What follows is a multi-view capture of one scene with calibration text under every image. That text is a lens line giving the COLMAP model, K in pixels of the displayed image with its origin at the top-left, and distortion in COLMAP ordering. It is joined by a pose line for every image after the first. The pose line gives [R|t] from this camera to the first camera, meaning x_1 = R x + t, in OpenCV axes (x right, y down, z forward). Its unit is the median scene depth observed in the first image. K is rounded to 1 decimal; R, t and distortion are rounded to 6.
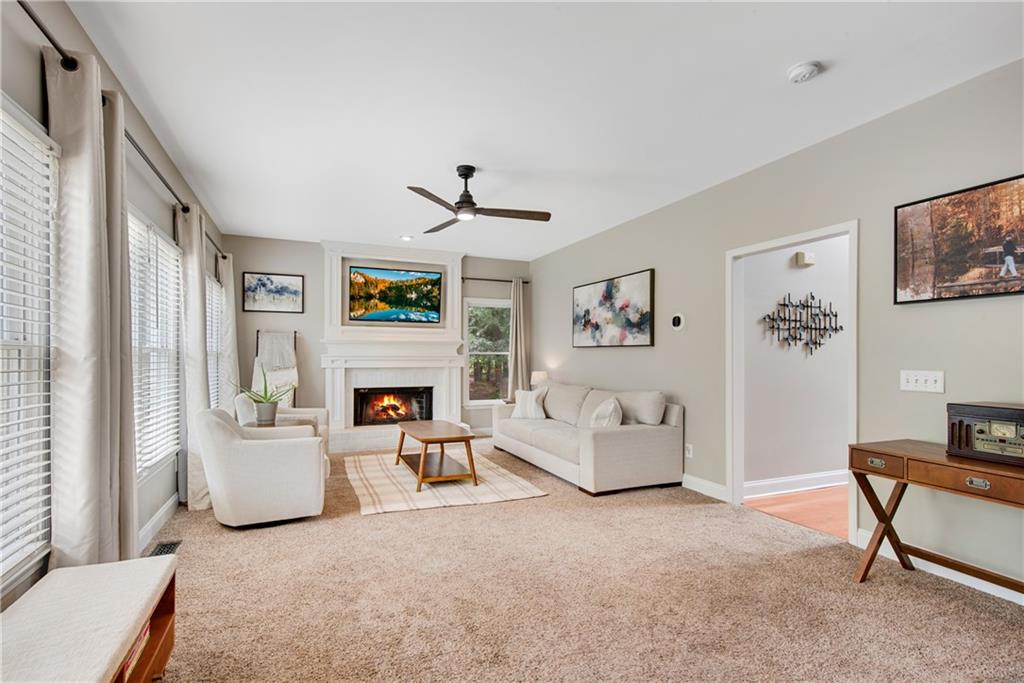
lens RADIAL K [[447.0, 0, 498.9], [0, 447.0, 358.2], [0, 0, 1]] dist [0.000524, -0.000037]
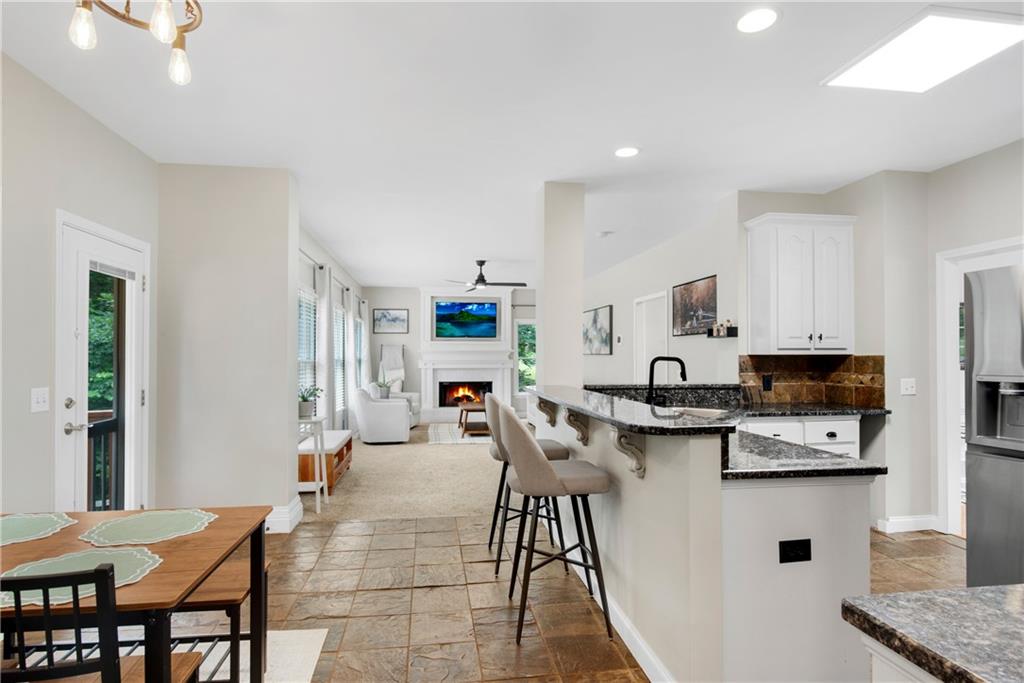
lens RADIAL K [[447.0, 0, 498.9], [0, 447.0, 358.2], [0, 0, 1]] dist [0.000524, -0.000037]
pose [[0.969516, -0.002424, -0.245016, 0.272628], [0.001509, 0.999991, -0.003921, -0.007914], [0.245023, 0.003432, 0.969511, -0.472041]]
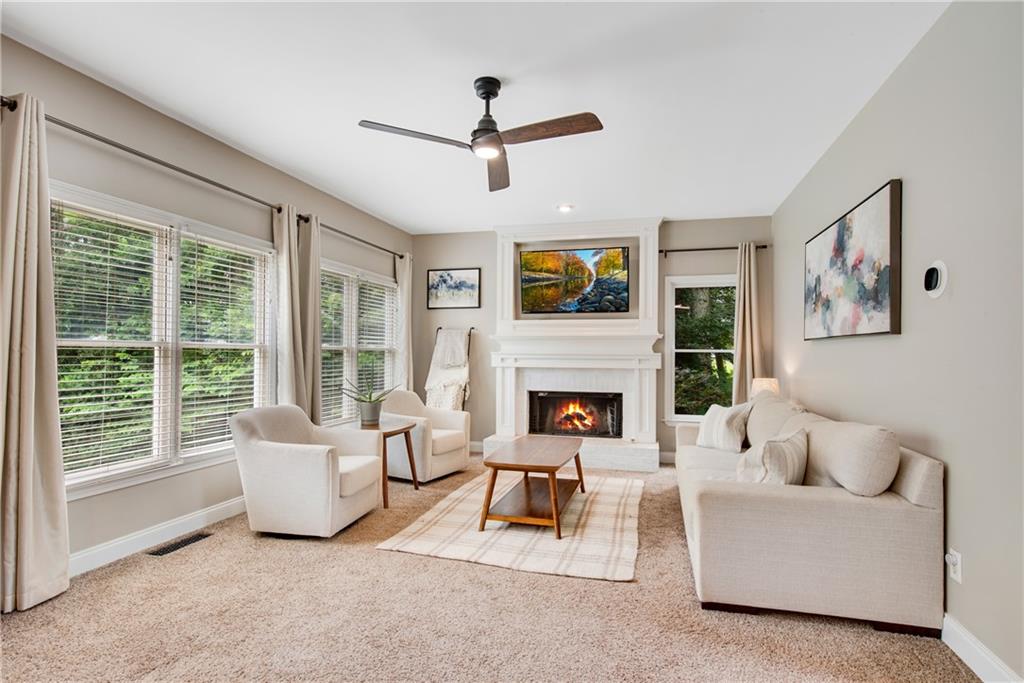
lens RADIAL K [[484.1, 0, 536.1], [0, 484.1, 351.3], [0, 0, 1]] dist [0.002973, 0.000537]
pose [[0.821268, -0.001323, -0.570541, 0.254093], [-0.007409, 0.999888, -0.012984, 0.002094], [0.570495, 0.014890, 0.821166, 0.256507]]
